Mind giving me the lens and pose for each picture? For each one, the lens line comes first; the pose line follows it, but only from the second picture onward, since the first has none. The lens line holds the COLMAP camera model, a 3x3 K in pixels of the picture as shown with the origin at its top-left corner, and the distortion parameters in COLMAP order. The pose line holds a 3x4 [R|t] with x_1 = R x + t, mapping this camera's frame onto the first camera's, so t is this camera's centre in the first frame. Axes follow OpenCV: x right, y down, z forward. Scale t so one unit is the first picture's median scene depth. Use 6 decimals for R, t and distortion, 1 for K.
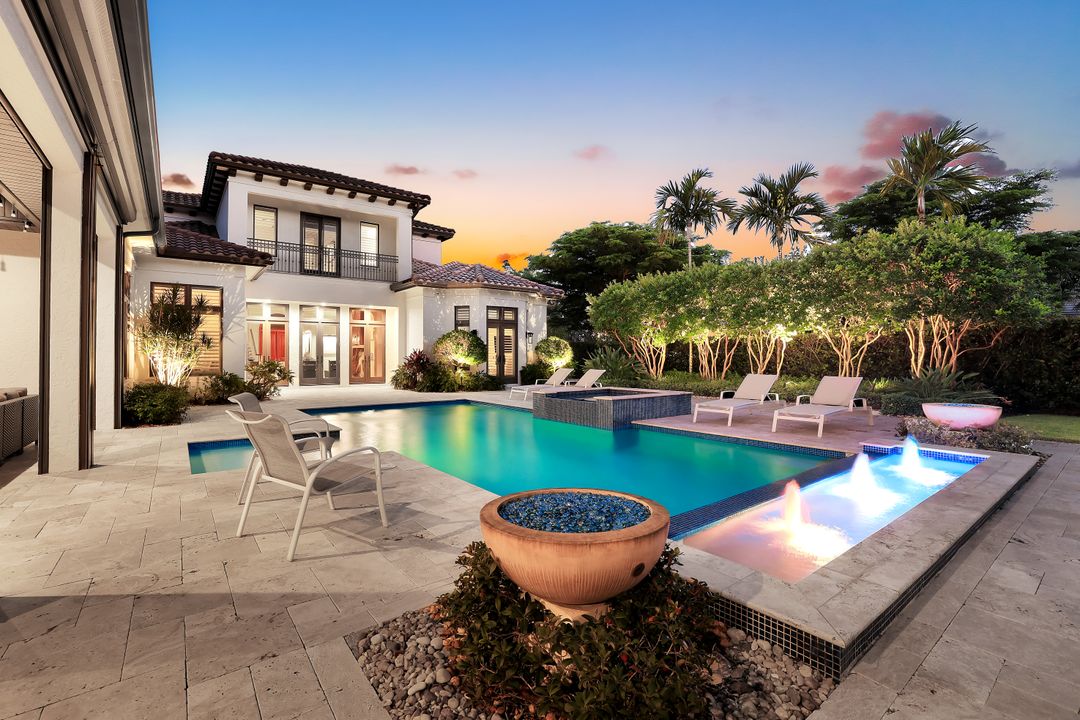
lens RADIAL K [[487.8, 0, 540.0], [0, 487.8, 360.0], [0, 0, 1]] dist [-0.039310, 0.000372]
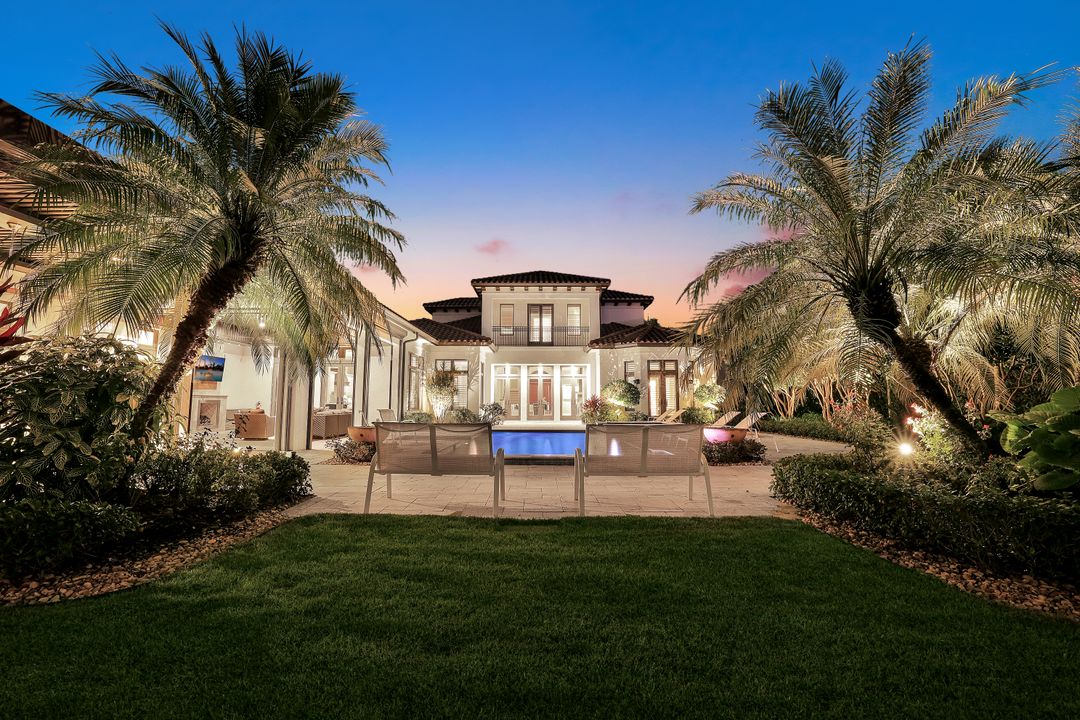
lens RADIAL K [[480.9, 0, 535.1], [0, 480.9, 356.9], [0, 0, 1]] dist [-0.046790, 0.019023]
pose [[0.784672, -0.058174, -0.617175, 0.449578], [-0.007900, 0.994568, -0.103790, 0.013179], [0.619861, 0.086317, 0.779950, -0.155479]]
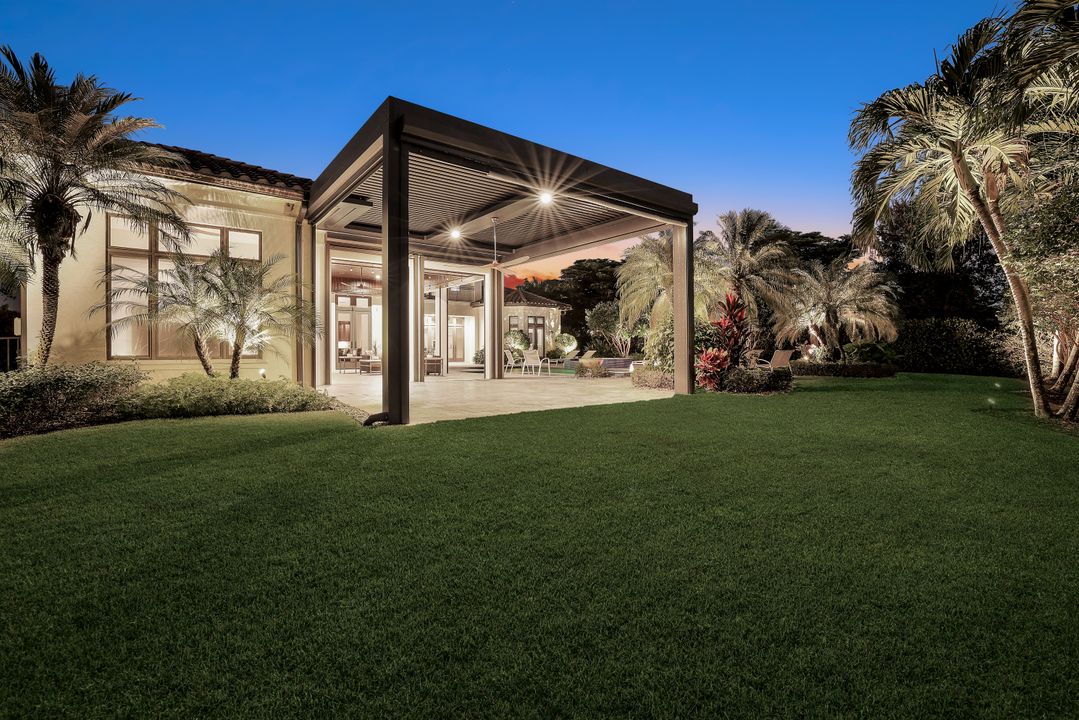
lens RADIAL K [[480.4, 0, 534.6], [0, 480.4, 356.9], [0, 0, 1]] dist [-0.046790, 0.019023]
pose [[0.999999, 0.001058, 0.000300, -0.089832], [-0.001060, 0.999984, 0.005510, 0.026741], [-0.000294, -0.005510, 0.999985, -0.740897]]
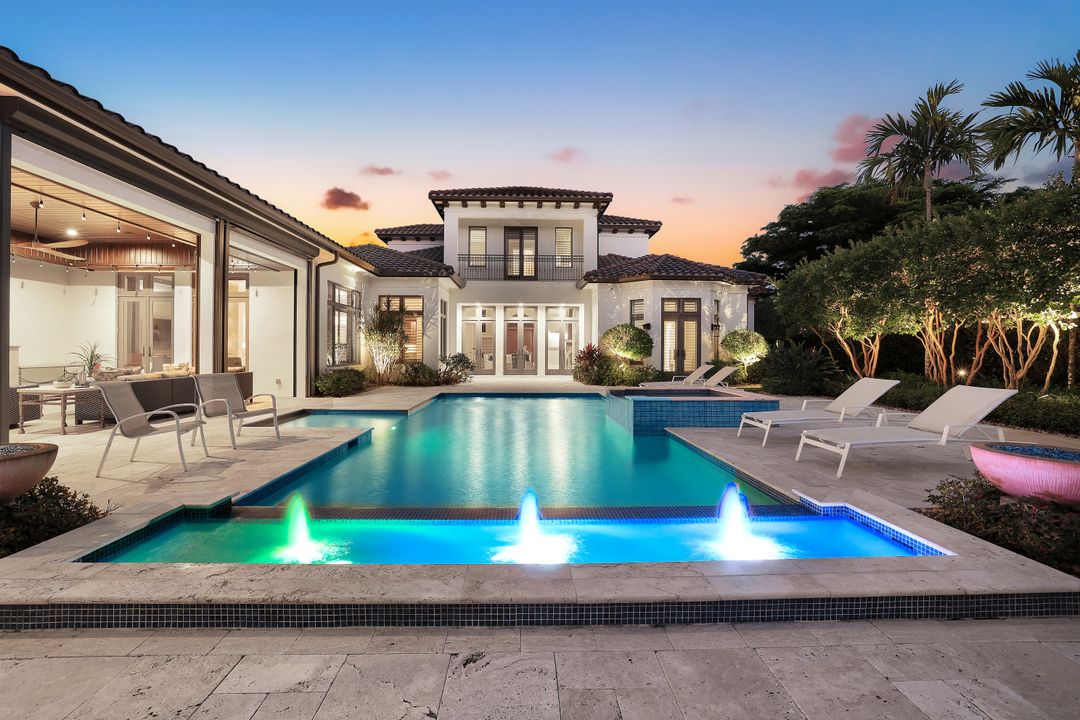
lens RADIAL K [[480.9, 0, 535.1], [0, 480.9, 356.9], [0, 0, 1]] dist [-0.046790, 0.019023]
pose [[0.807774, 0.012457, -0.589361, 0.257123], [-0.010093, 0.999922, 0.007301, 0.000092], [0.589406, 0.000051, 0.807837, 0.100235]]
